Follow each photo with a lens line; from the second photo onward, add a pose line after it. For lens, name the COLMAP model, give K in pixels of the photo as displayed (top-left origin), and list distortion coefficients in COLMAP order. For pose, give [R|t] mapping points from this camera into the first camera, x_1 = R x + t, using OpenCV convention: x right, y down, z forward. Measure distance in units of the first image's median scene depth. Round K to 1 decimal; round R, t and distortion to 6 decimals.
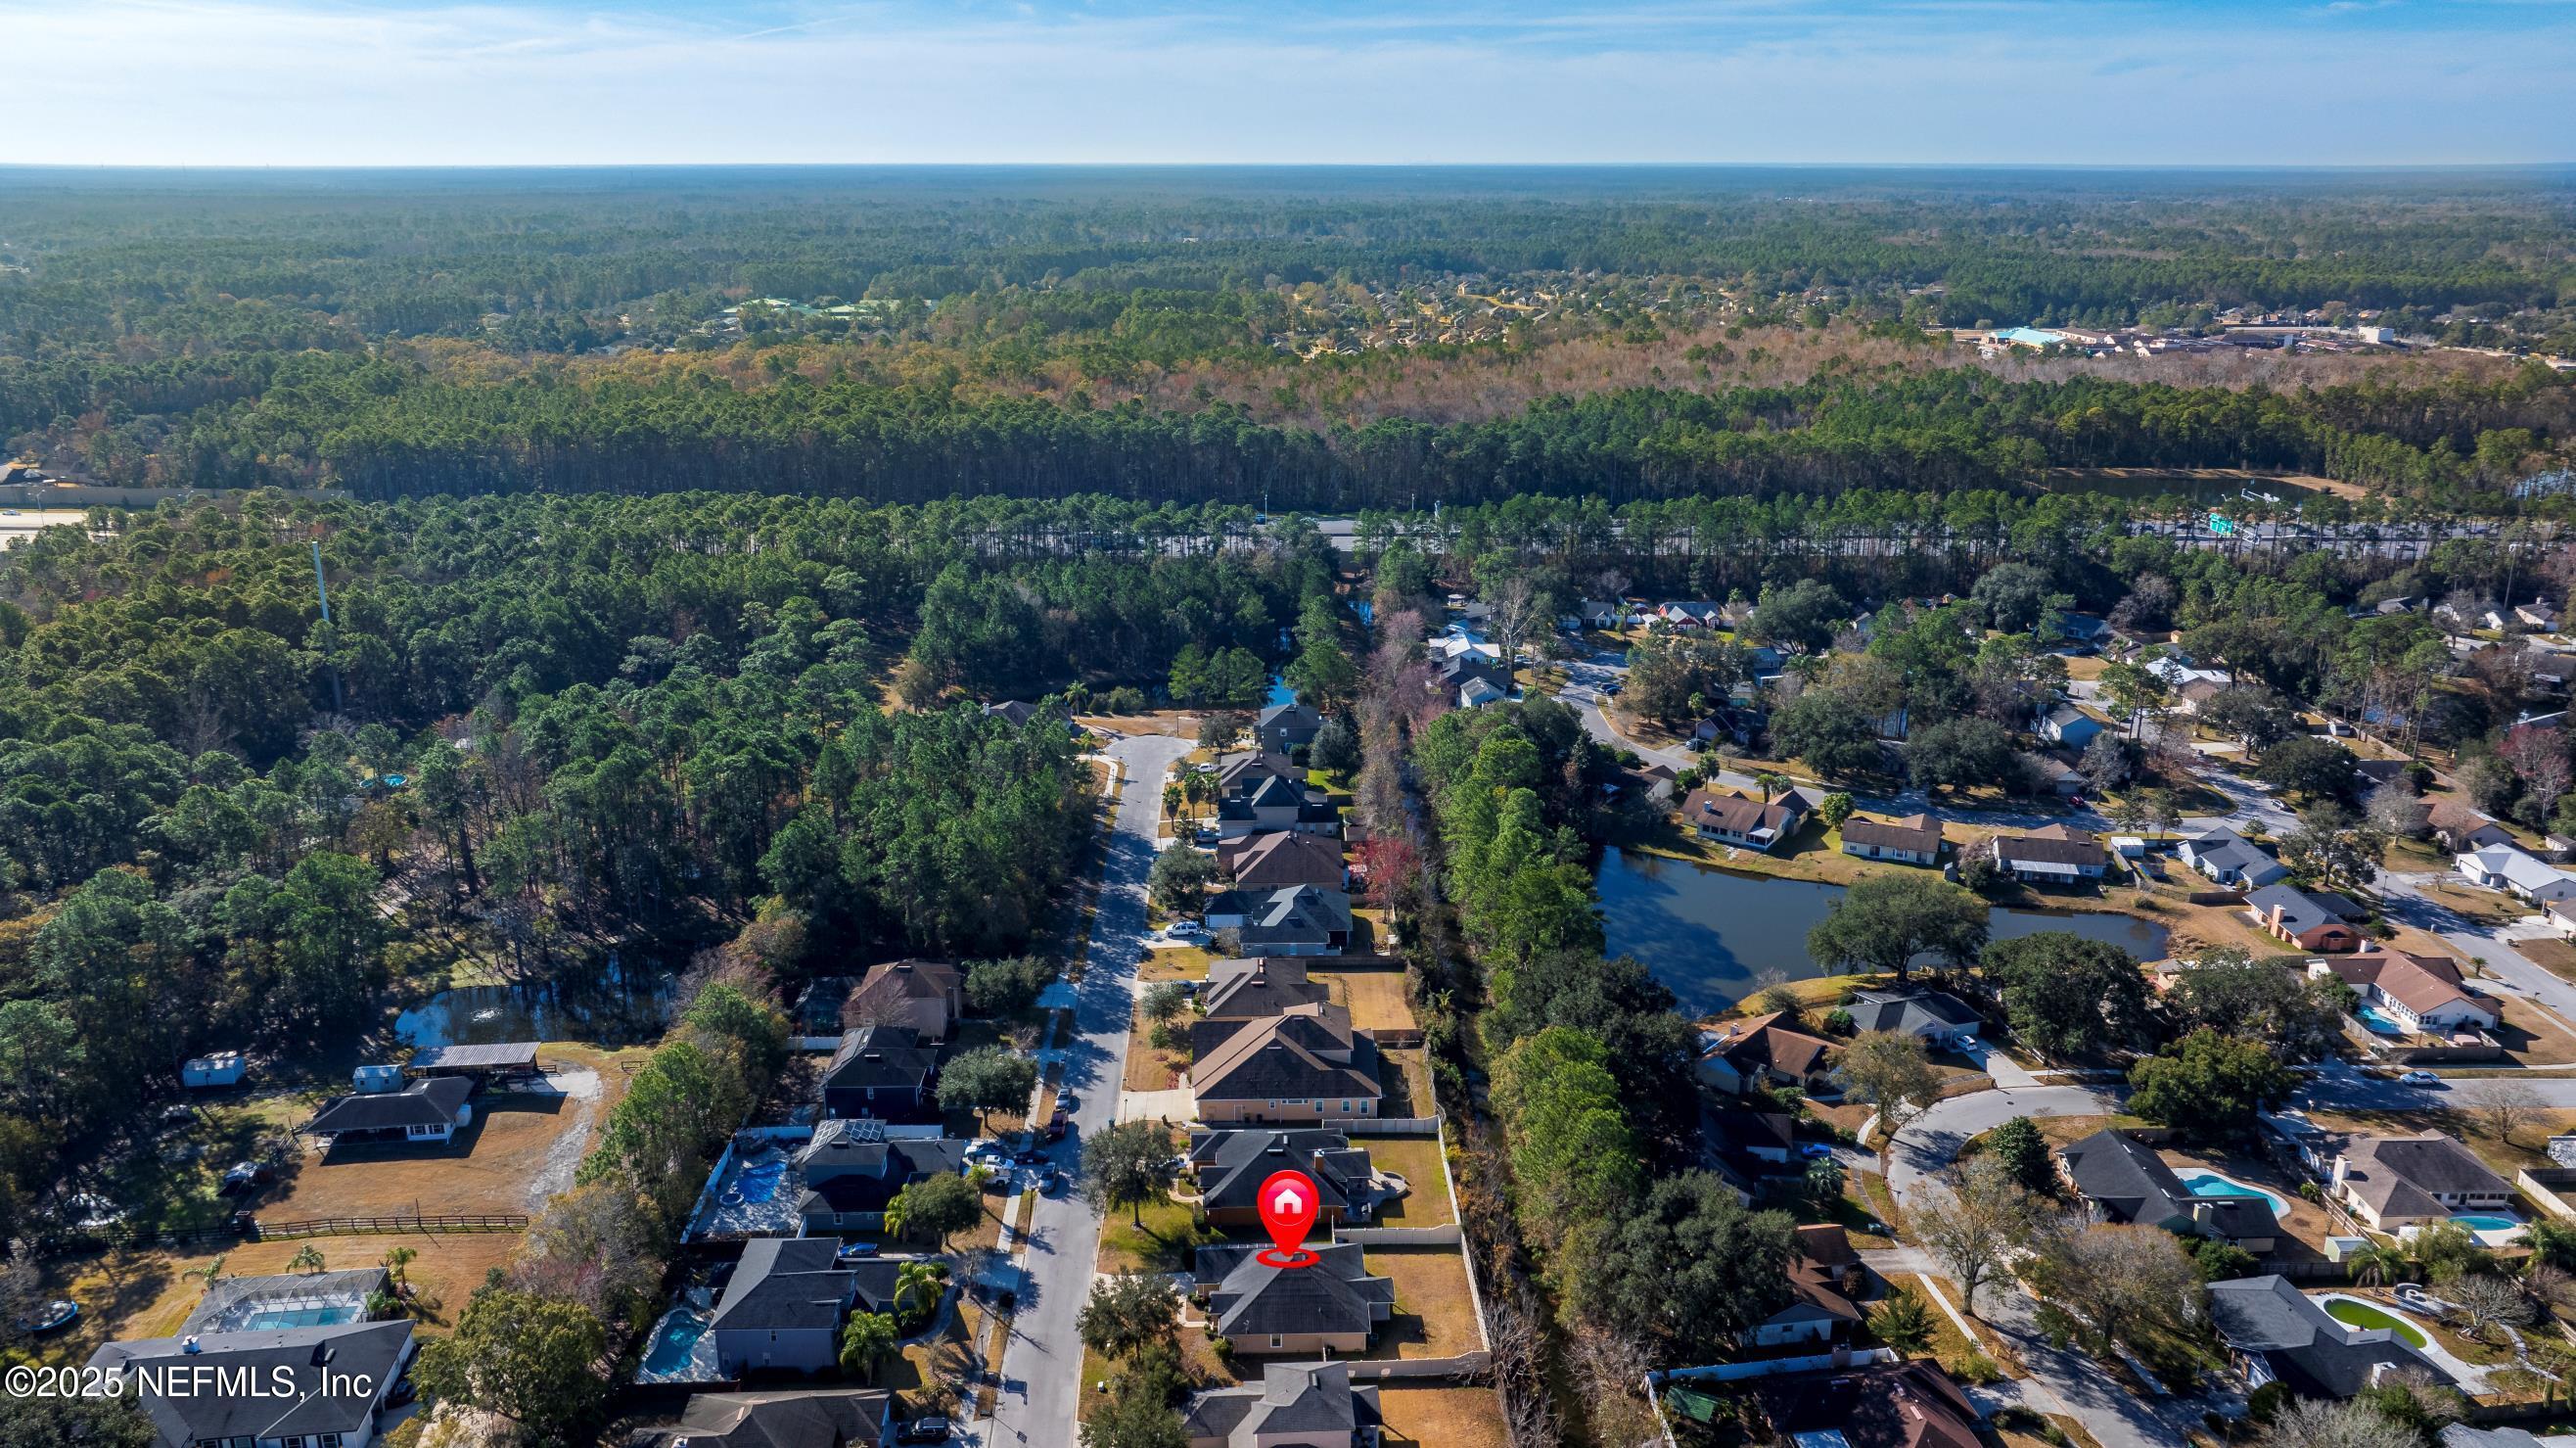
lens RADIAL K [[1840.2, 0, 1288.0], [0, 1840.2, 724.0], [0, 0, 1]] dist [-0.026223, -0.000781]
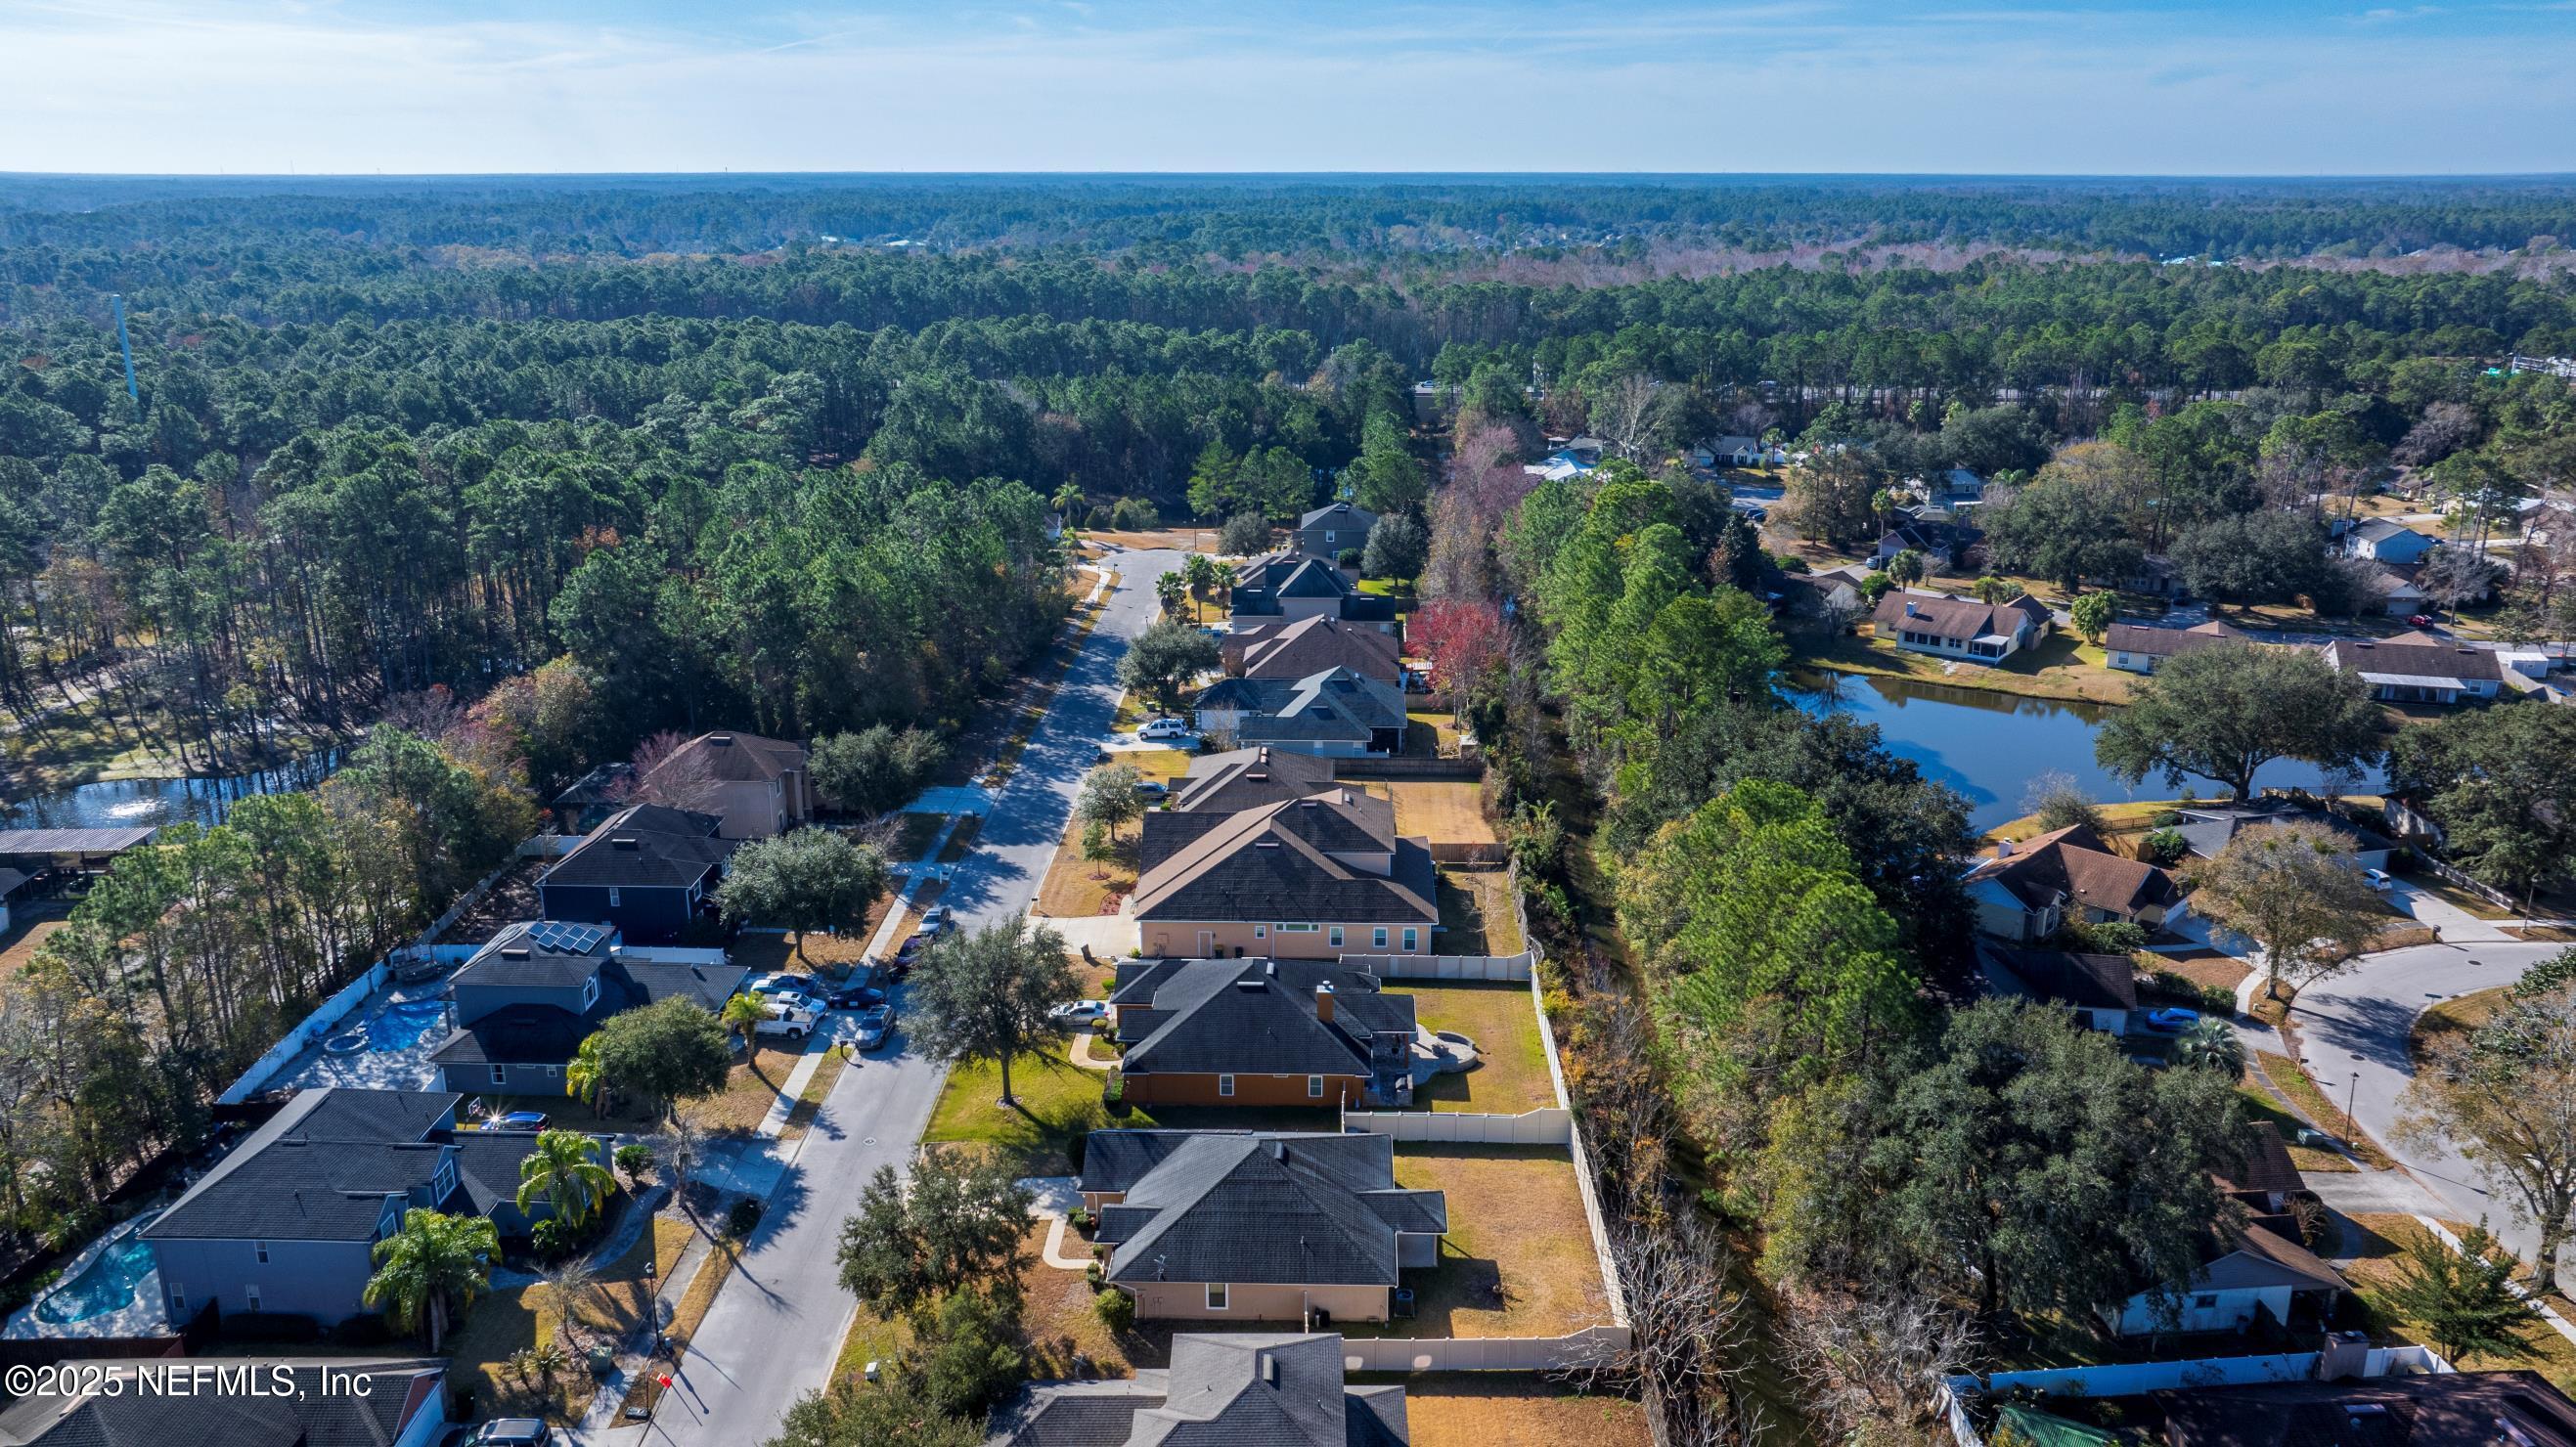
lens RADIAL K [[1868.1, 0, 1288.0], [0, 1868.1, 723.5], [0, 0, 1]] dist [-0.054854, 0.052267]
pose [[0.998732, 0.016189, -0.047662, 0.031223], [-0.016499, 0.999845, -0.006115, 0.149456], [0.047556, 0.006894, 0.998845, 0.400399]]
